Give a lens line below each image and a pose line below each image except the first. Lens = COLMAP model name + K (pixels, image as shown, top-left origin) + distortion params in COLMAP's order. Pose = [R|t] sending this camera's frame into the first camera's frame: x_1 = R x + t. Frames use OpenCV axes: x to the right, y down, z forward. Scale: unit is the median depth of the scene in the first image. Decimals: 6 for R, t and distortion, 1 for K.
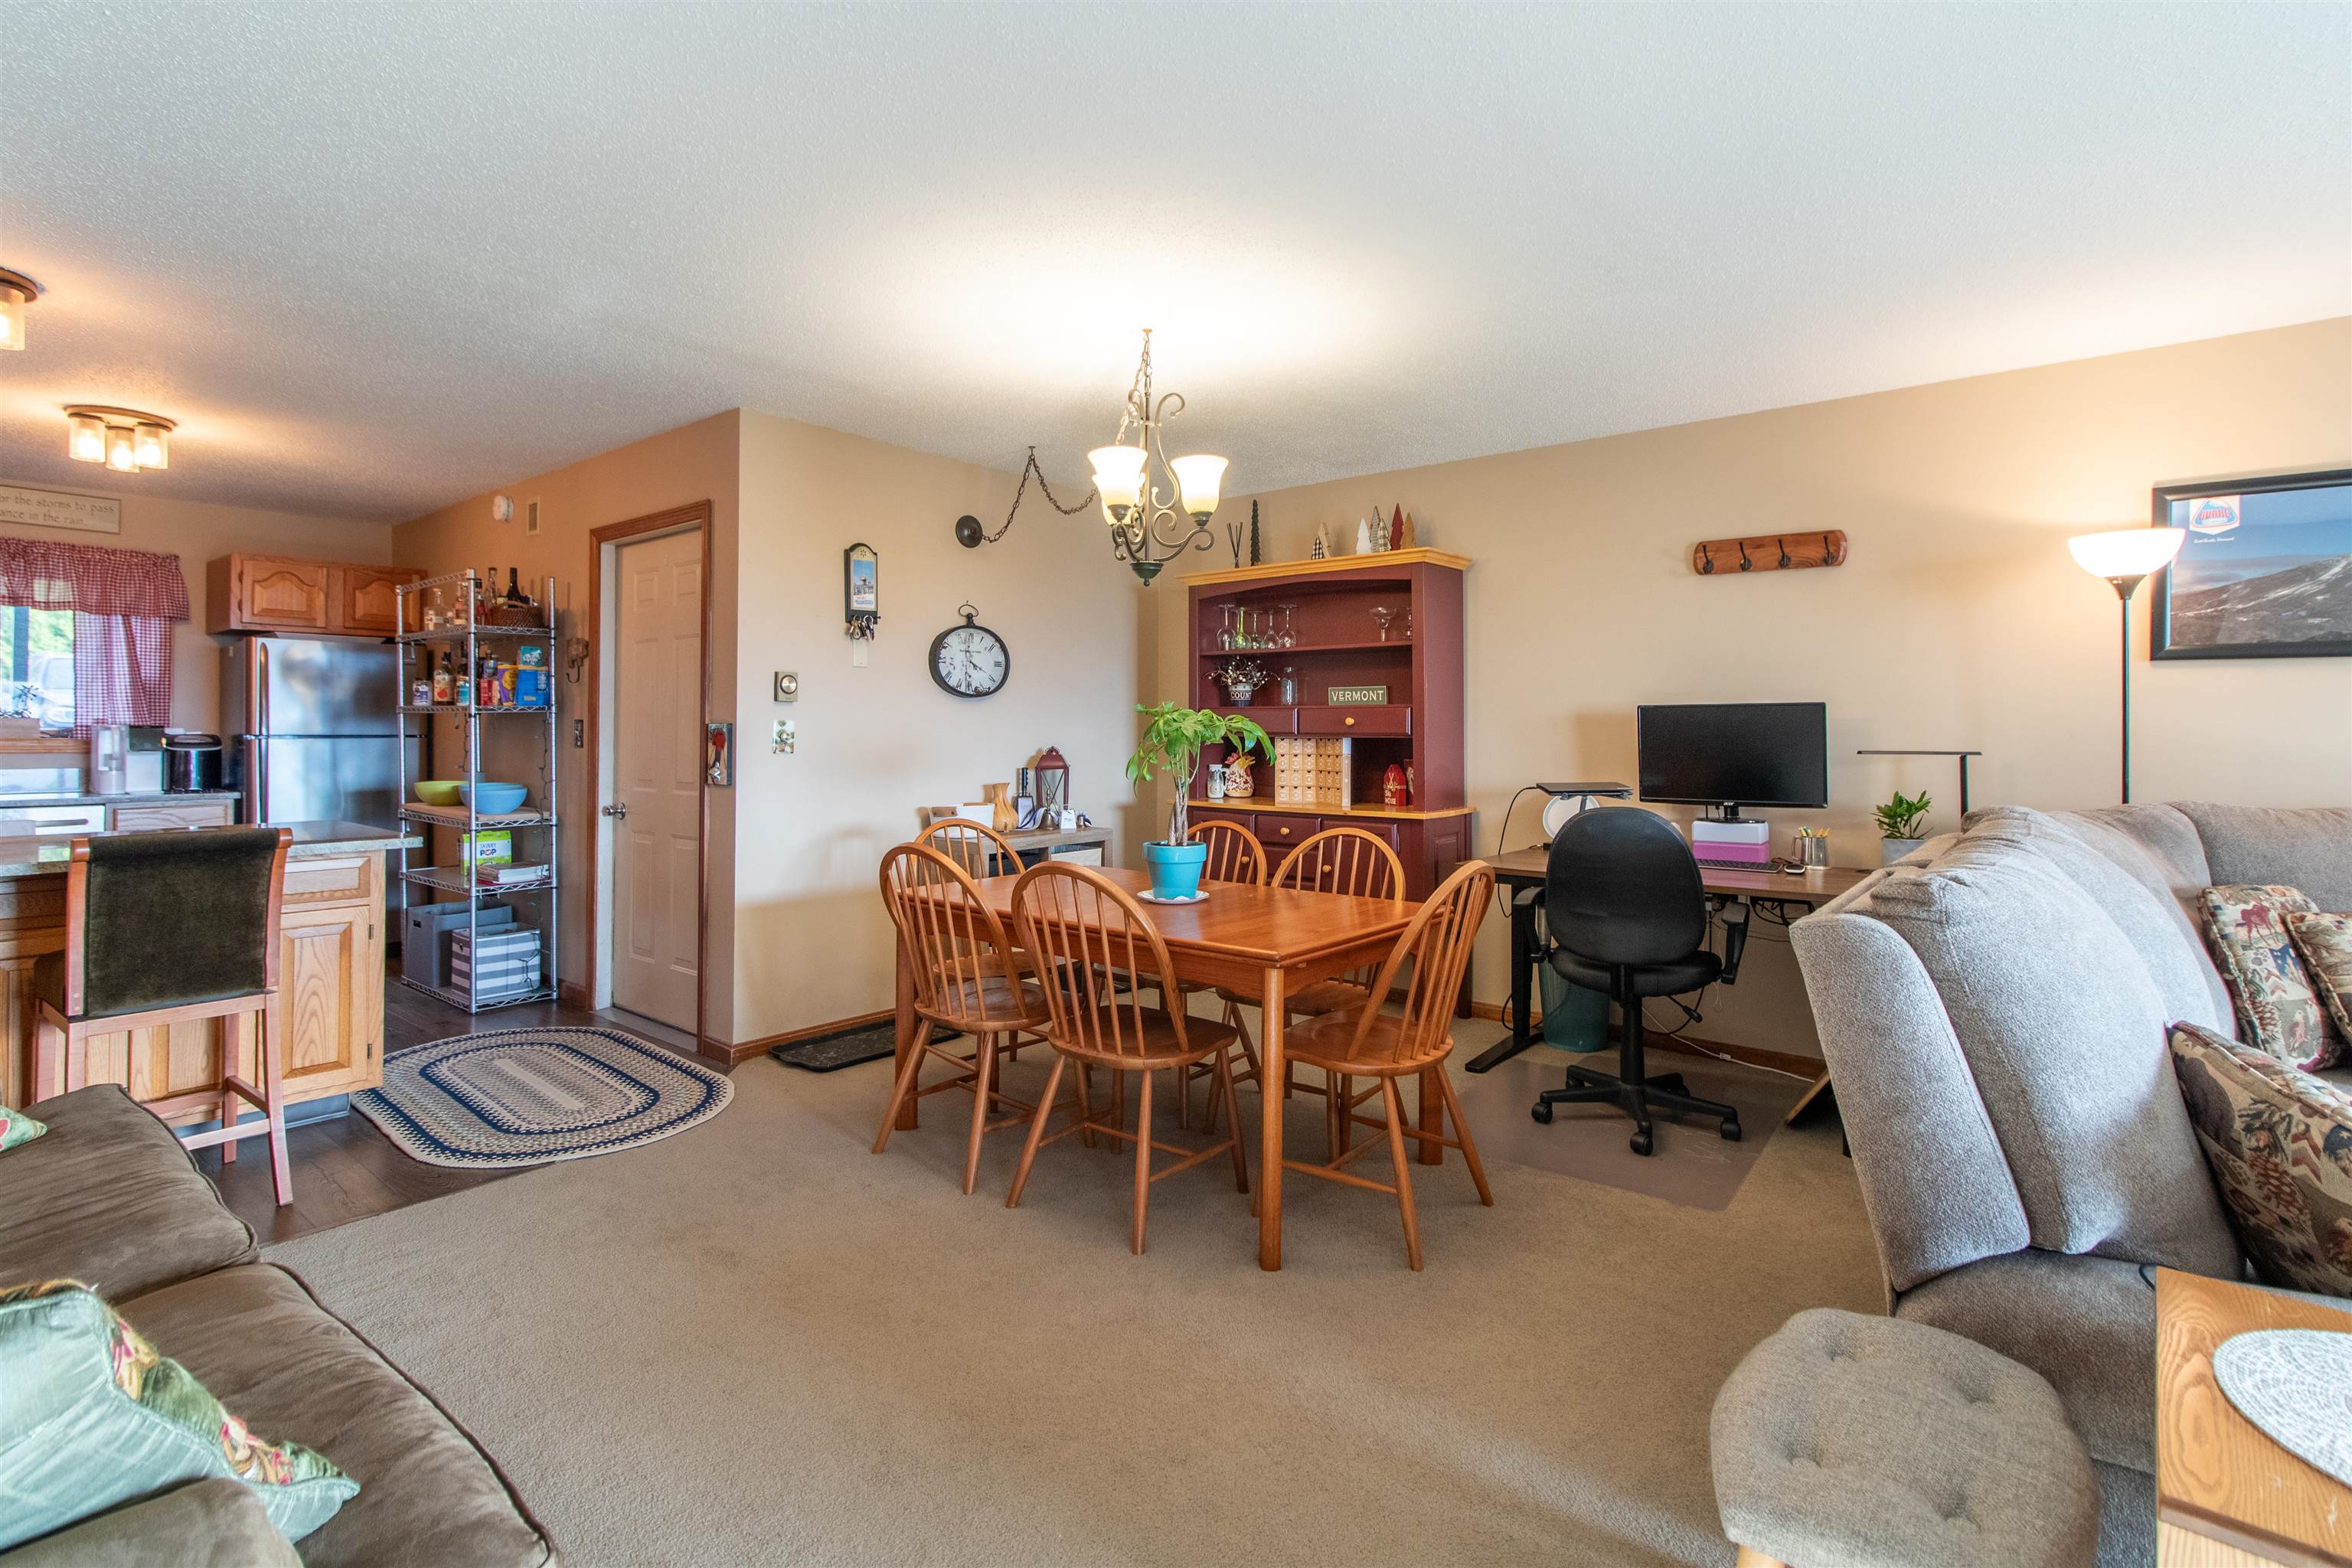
lens RADIAL K [[1097.7, 0, 1203.1], [0, 1097.7, 724.8], [0, 0, 1]] dist [0.003604, 0.000511]
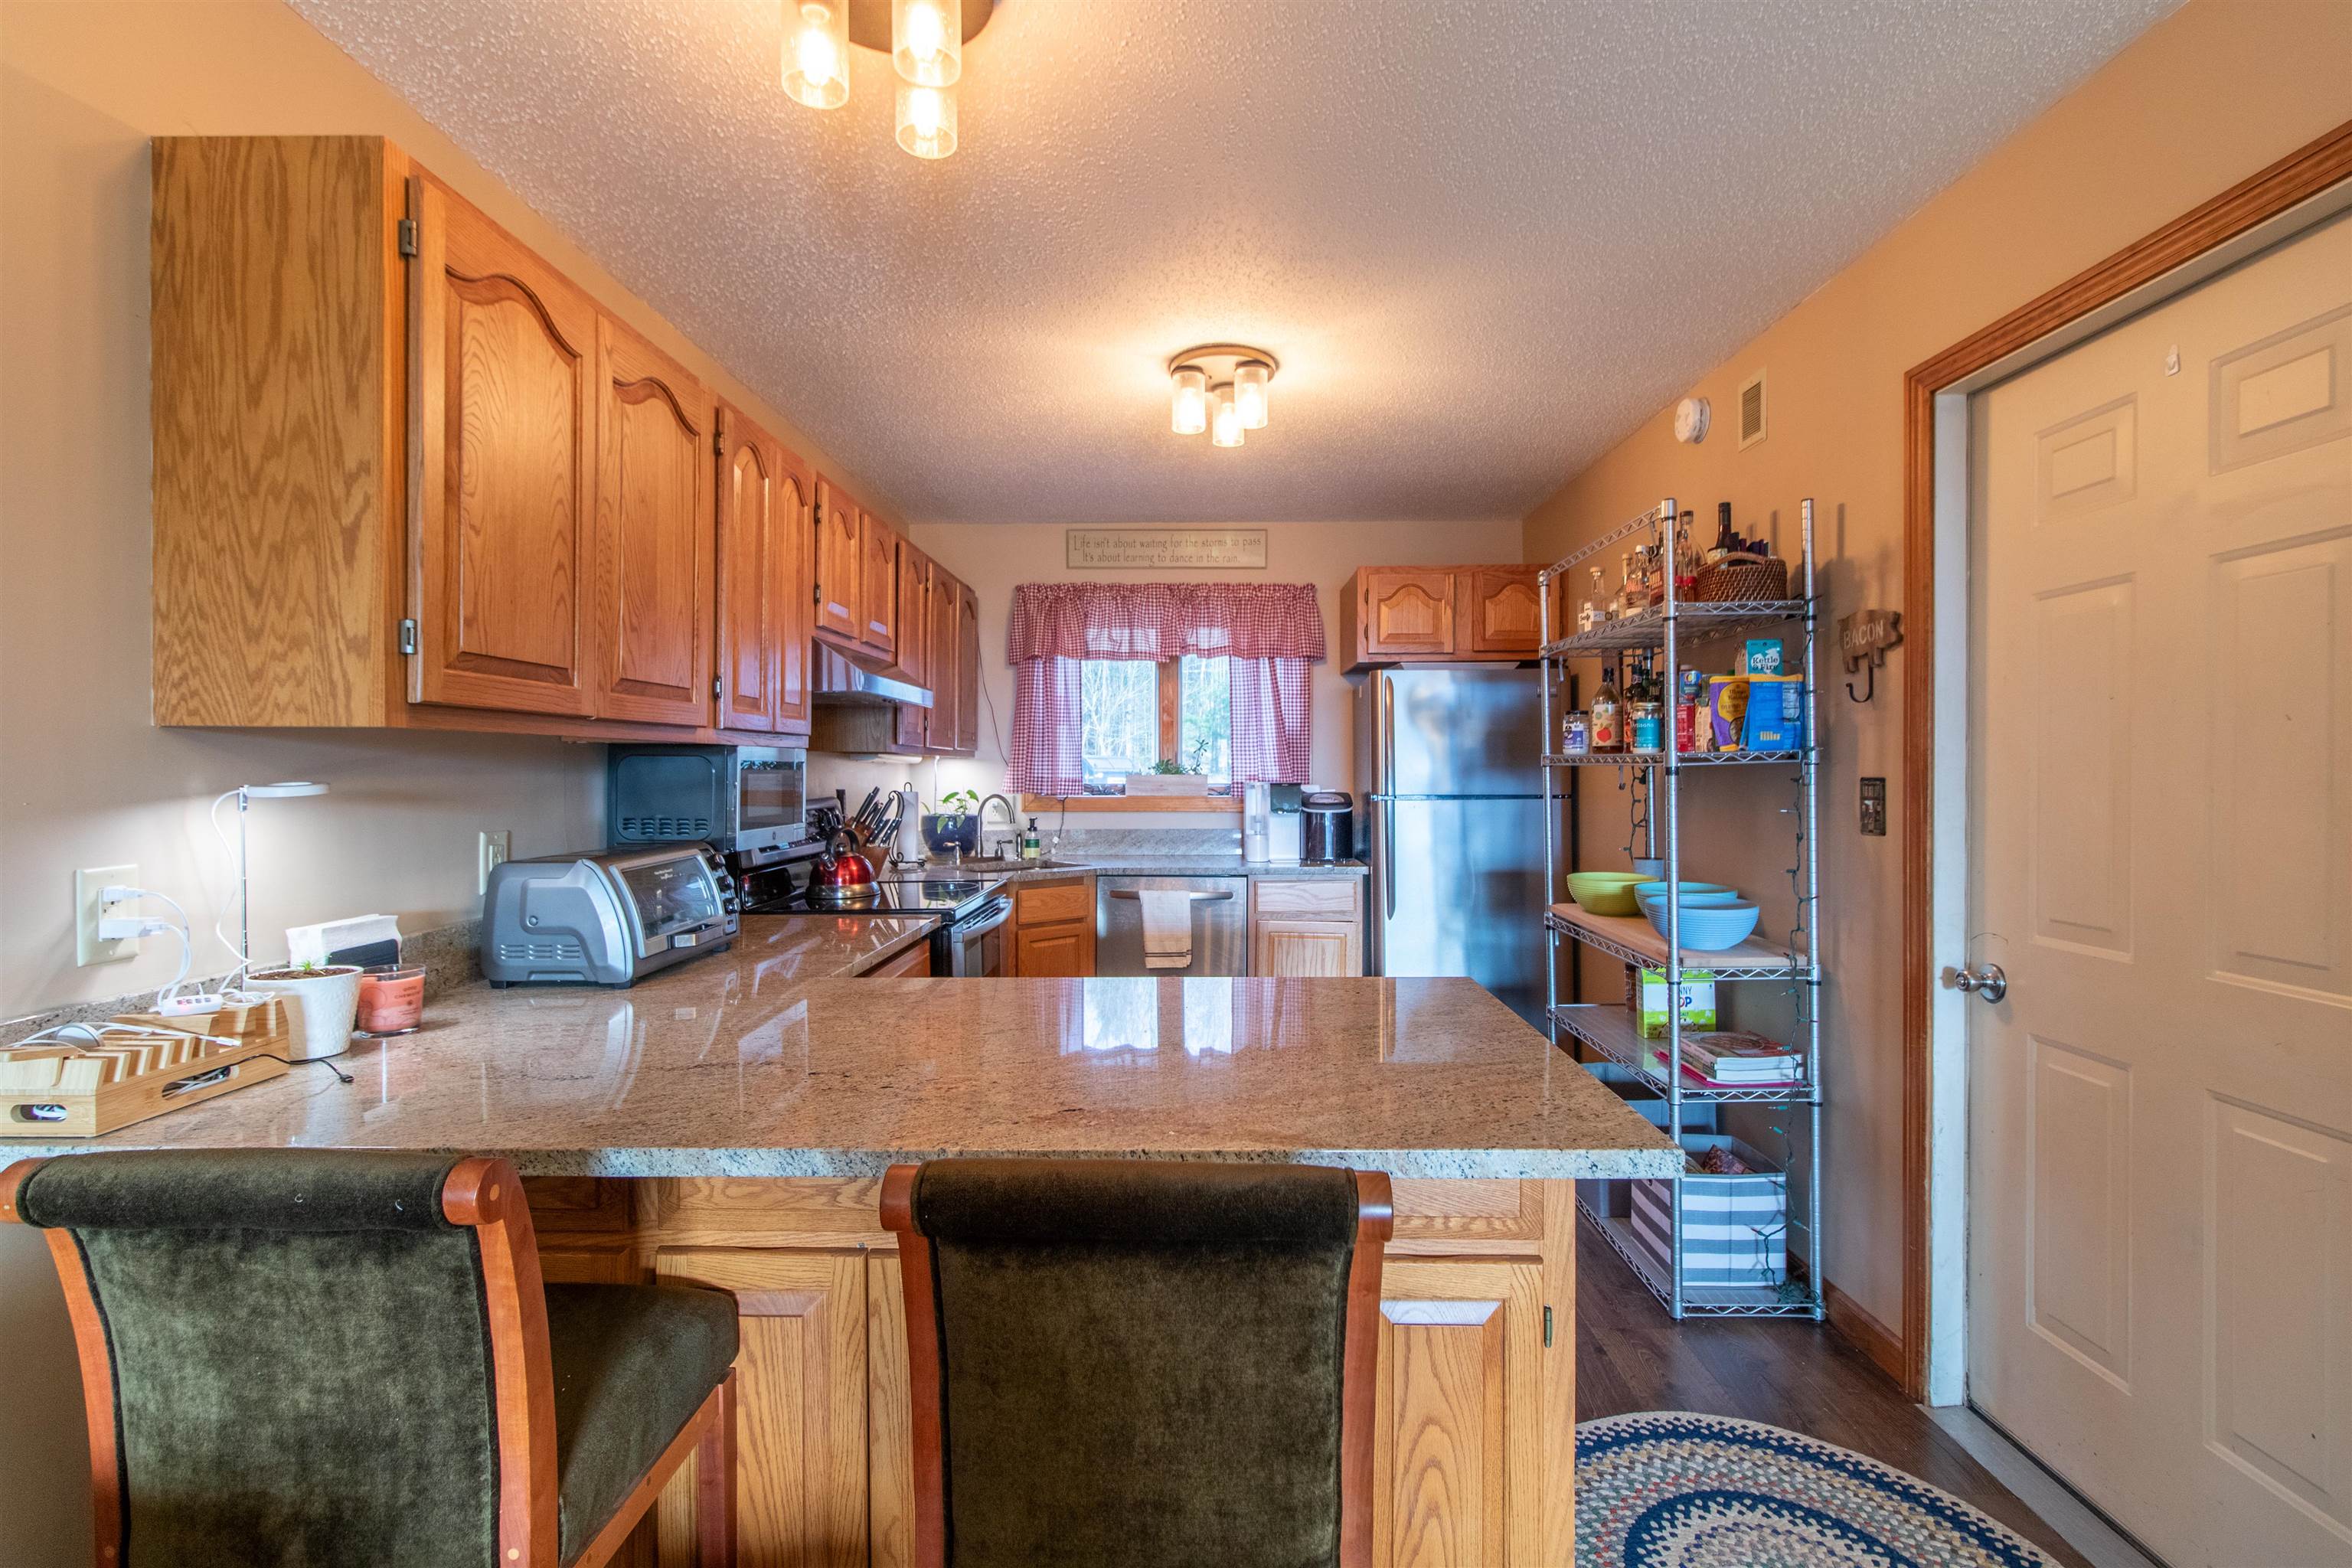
lens RADIAL K [[1121.0, 0, 1173.9], [0, 1121.0, 769.6], [0, 0, 1]] dist [-0.009311, 0.000615]
pose [[0.610949, -0.006684, -0.791642, -0.336105], [0.009658, 0.999953, -0.000989, -0.009804], [0.791611, -0.007041, 0.610985, 0.415410]]
